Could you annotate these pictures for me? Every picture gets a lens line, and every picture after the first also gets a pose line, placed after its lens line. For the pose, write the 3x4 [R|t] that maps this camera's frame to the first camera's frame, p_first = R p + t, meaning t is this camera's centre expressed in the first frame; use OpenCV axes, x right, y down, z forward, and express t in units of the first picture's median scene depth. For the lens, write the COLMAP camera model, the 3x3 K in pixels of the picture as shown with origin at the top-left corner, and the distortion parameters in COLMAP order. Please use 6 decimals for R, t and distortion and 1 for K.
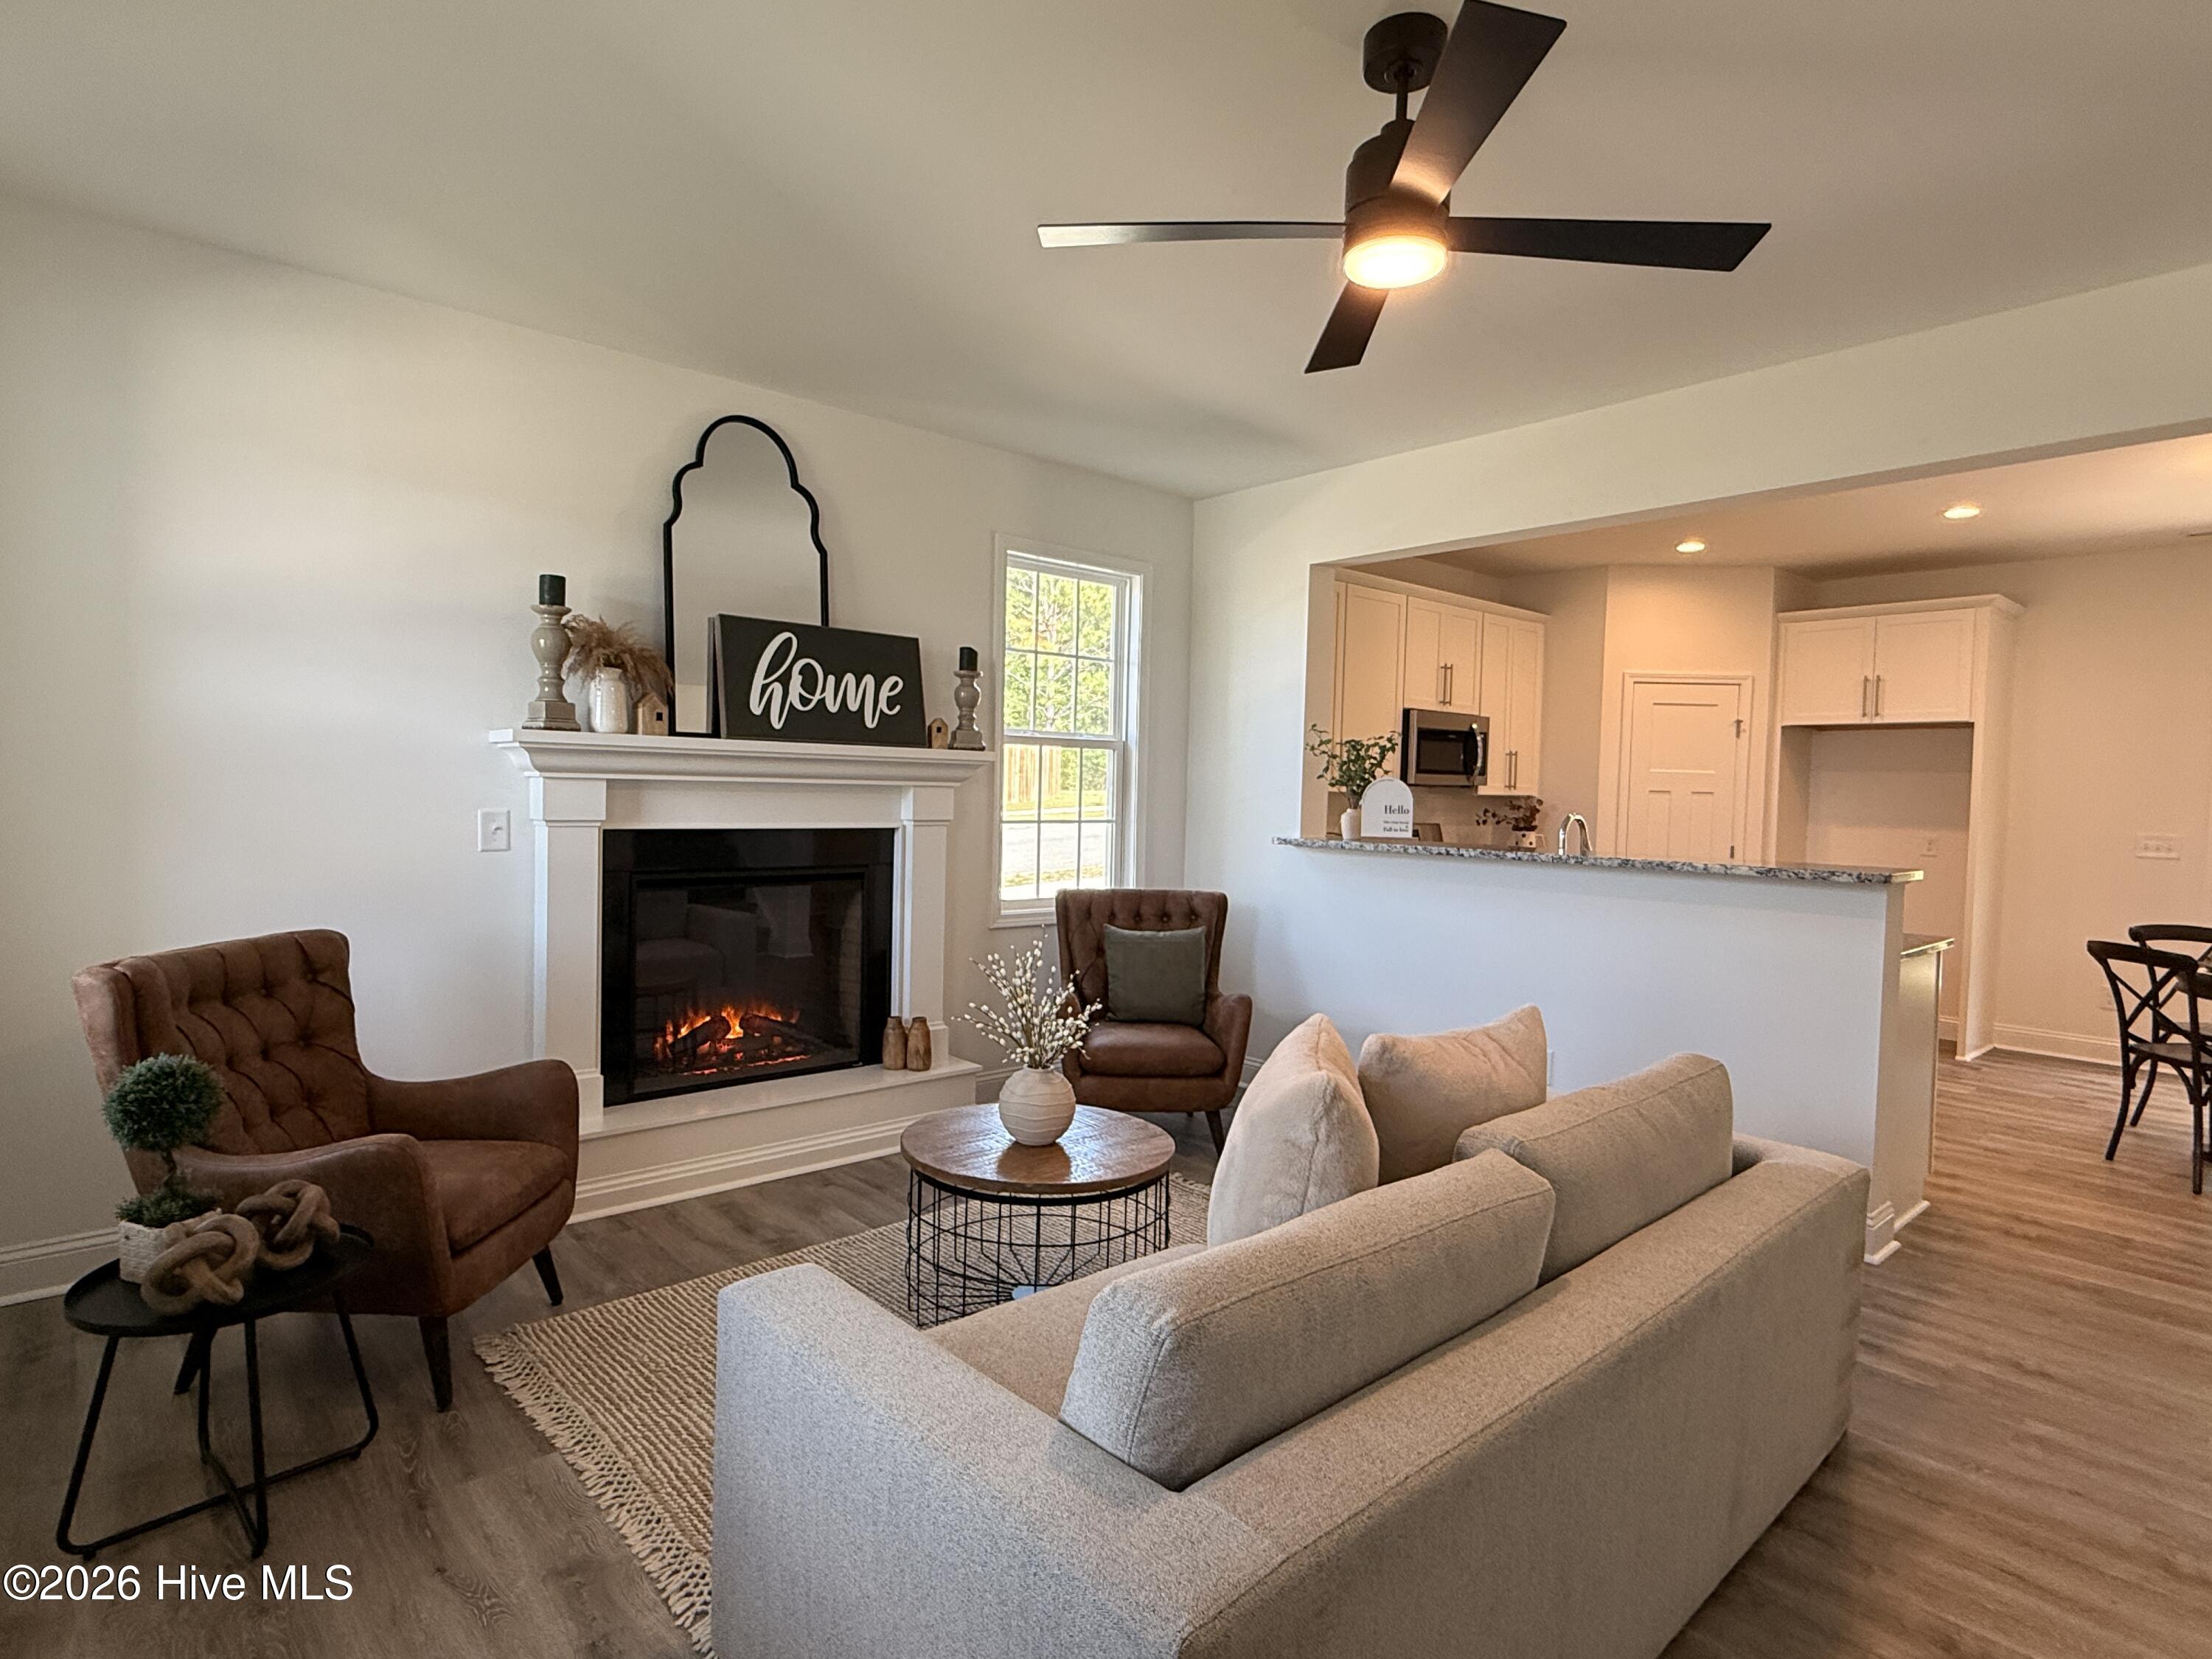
lens RADIAL K [[1167.0, 0, 1081.6], [0, 1167.0, 828.4], [0, 0, 1]] dist [-0.000928, -0.000345]
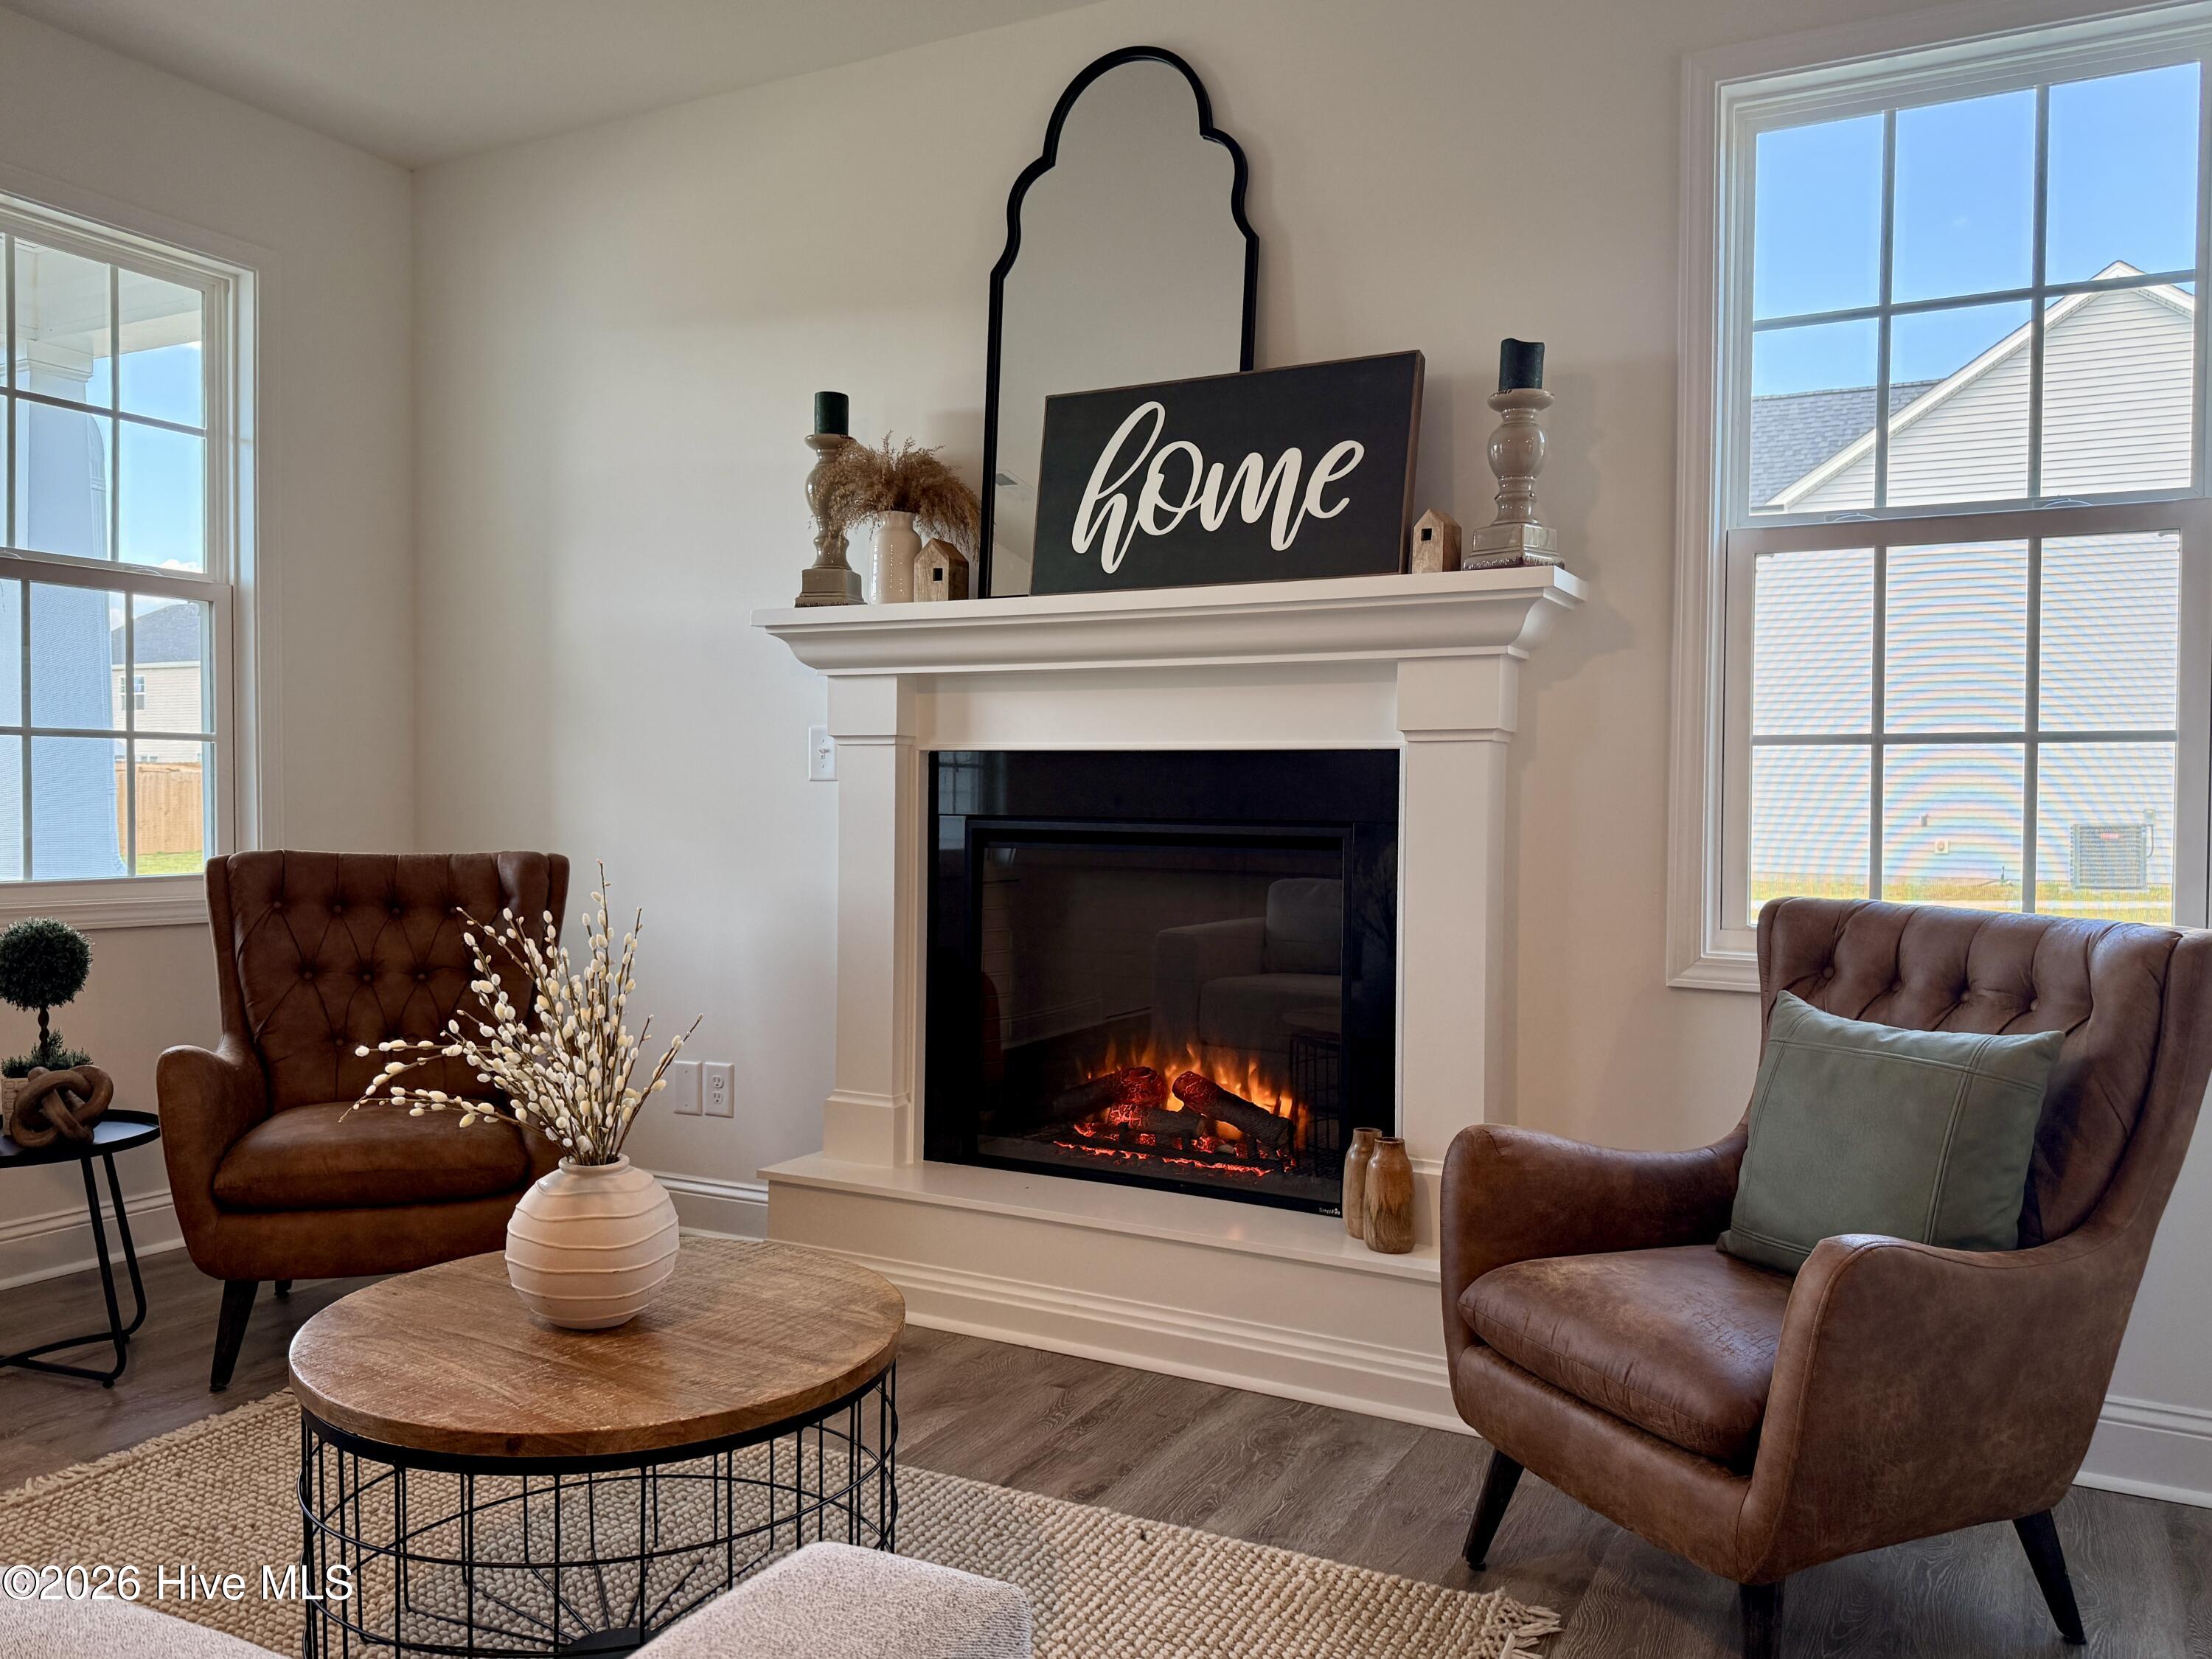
lens RADIAL K [[1638.7, 0, 1106.0], [0, 1638.7, 829.5], [0, 0, 1]] dist [0.110537, -0.172403]
pose [[0.360588, -0.001767, -0.932723, 0.497871], [-0.035649, 0.999241, -0.015675, 0.054700], [0.932044, 0.038903, 0.360252, 0.706644]]
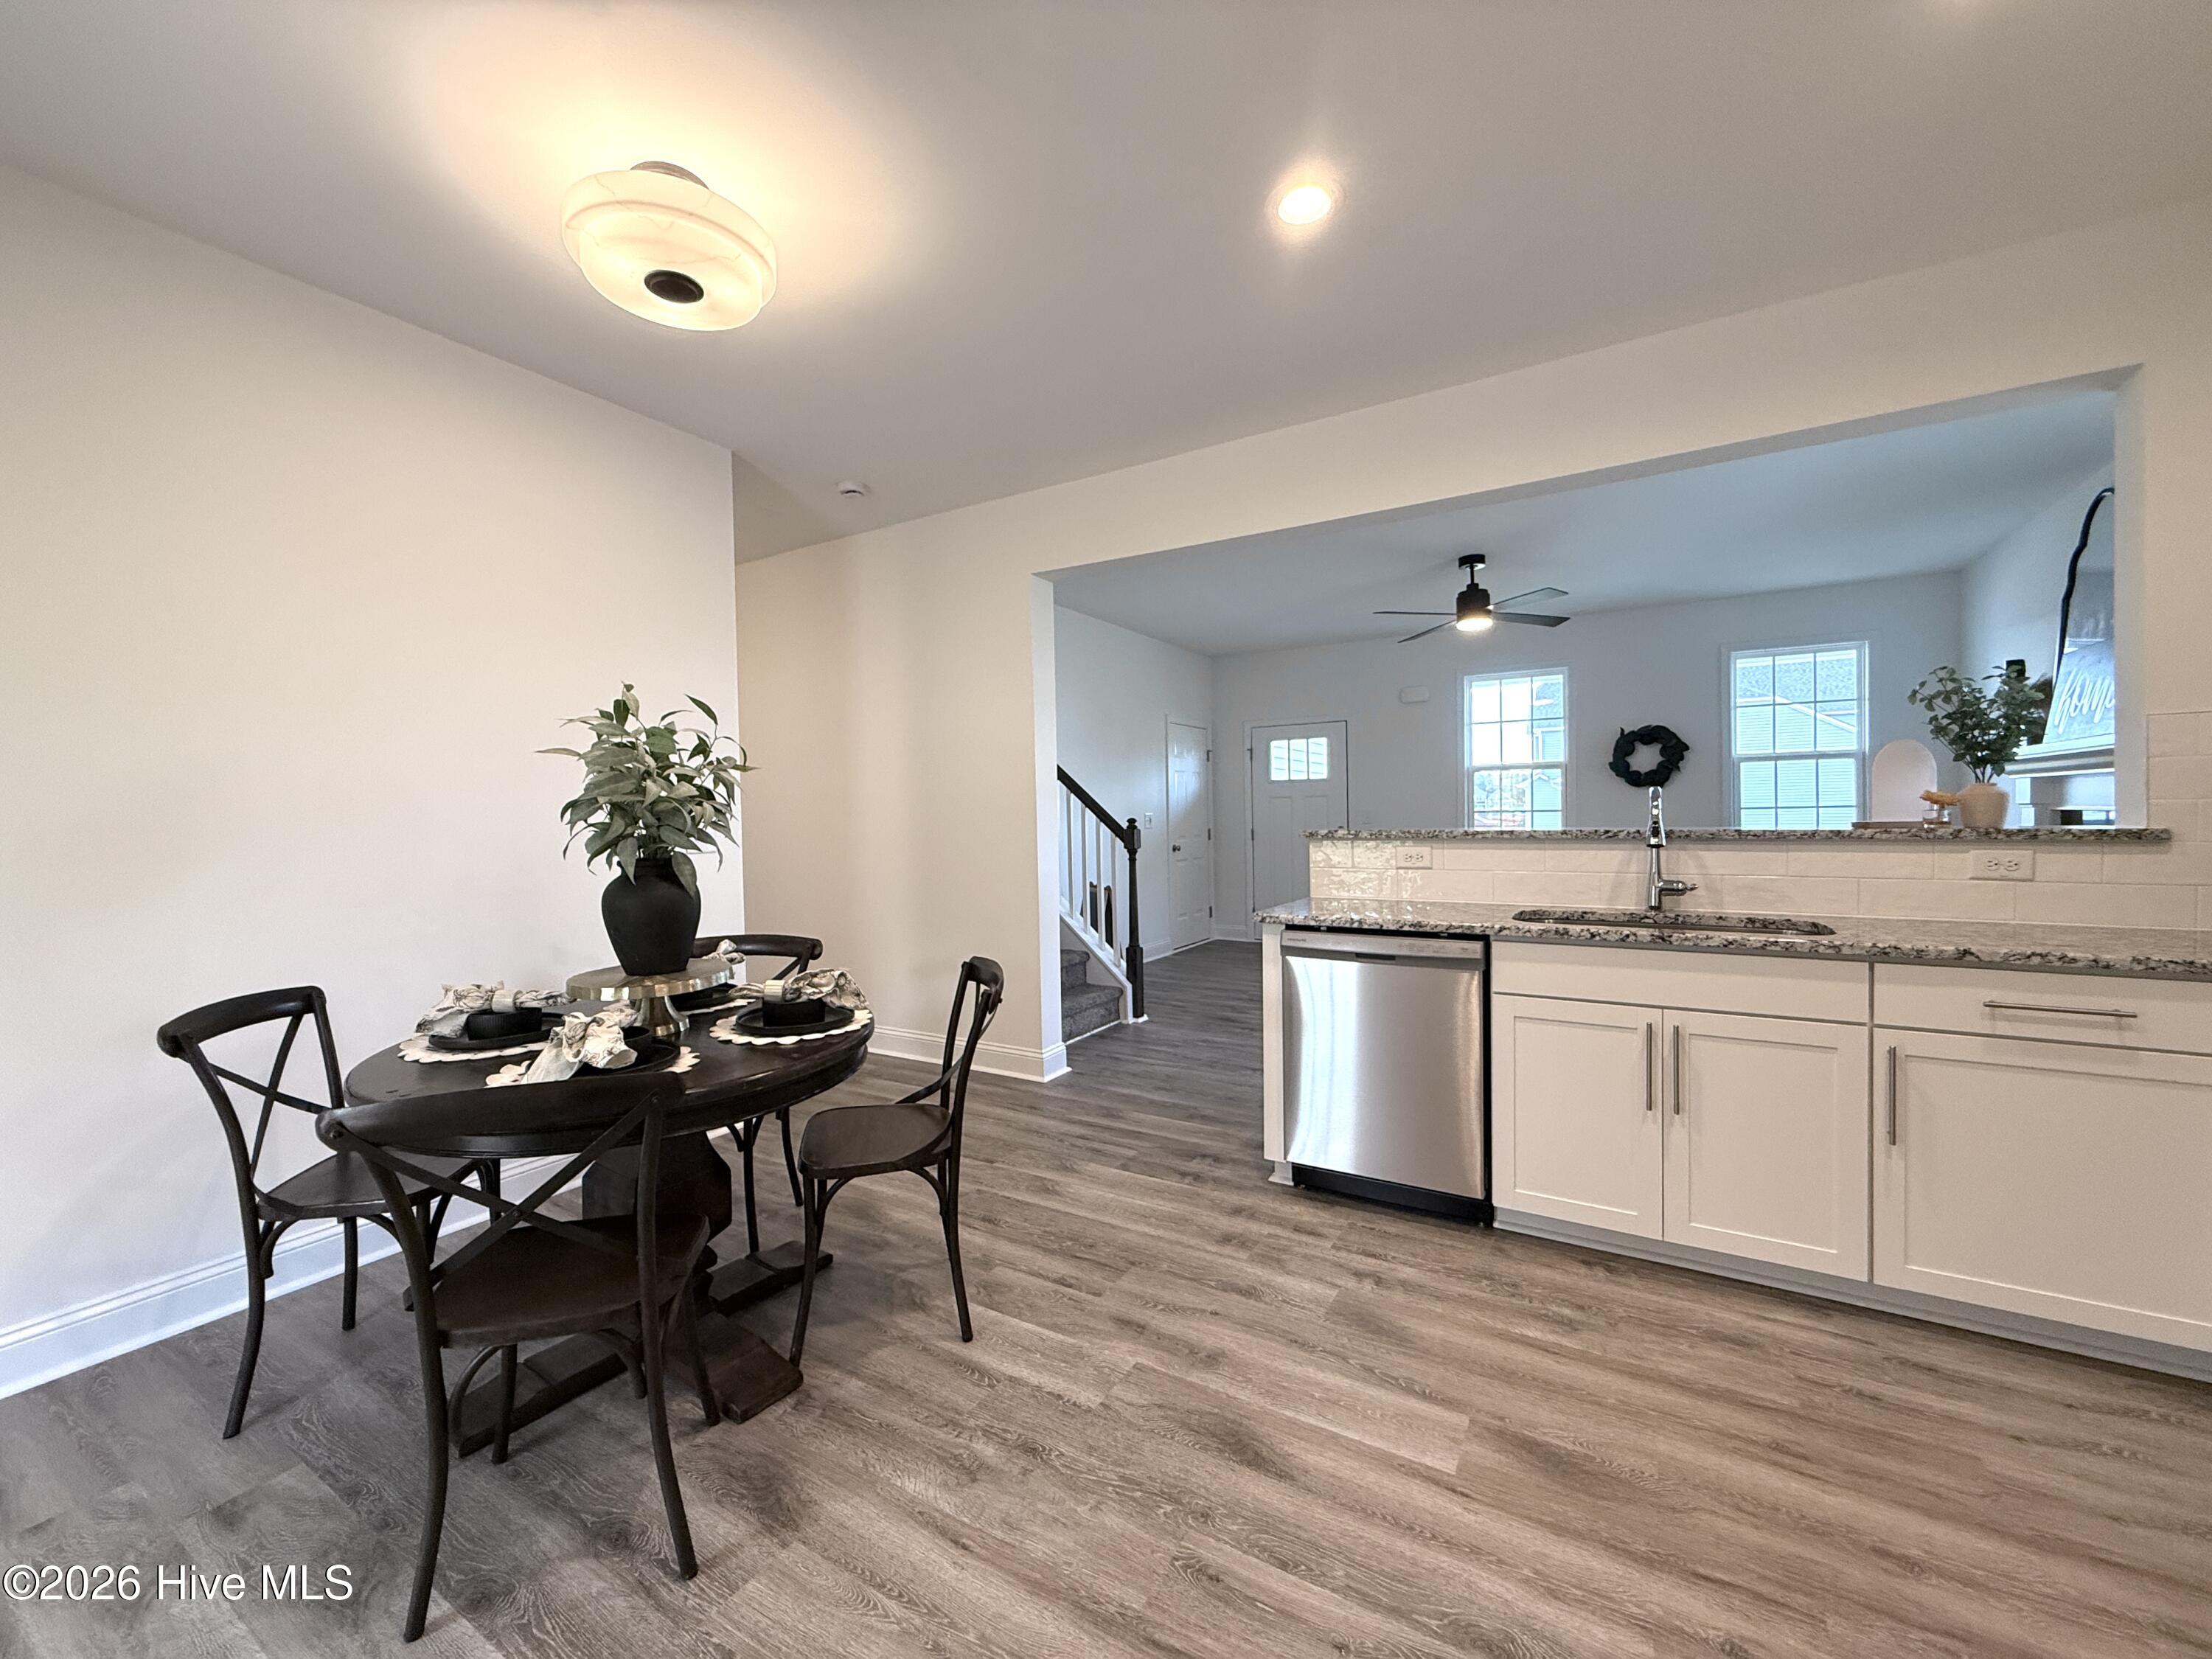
lens RADIAL K [[877.7, 0, 1097.0], [0, 877.7, 831.1], [0, 0, 1]] dist [-0.000608, 0.000189]
pose [[-0.952352, -0.001349, -0.304998, 1.067457], [-0.016684, 0.998723, 0.047679, -0.005135], [0.304545, 0.050495, -0.951159, 1.609026]]
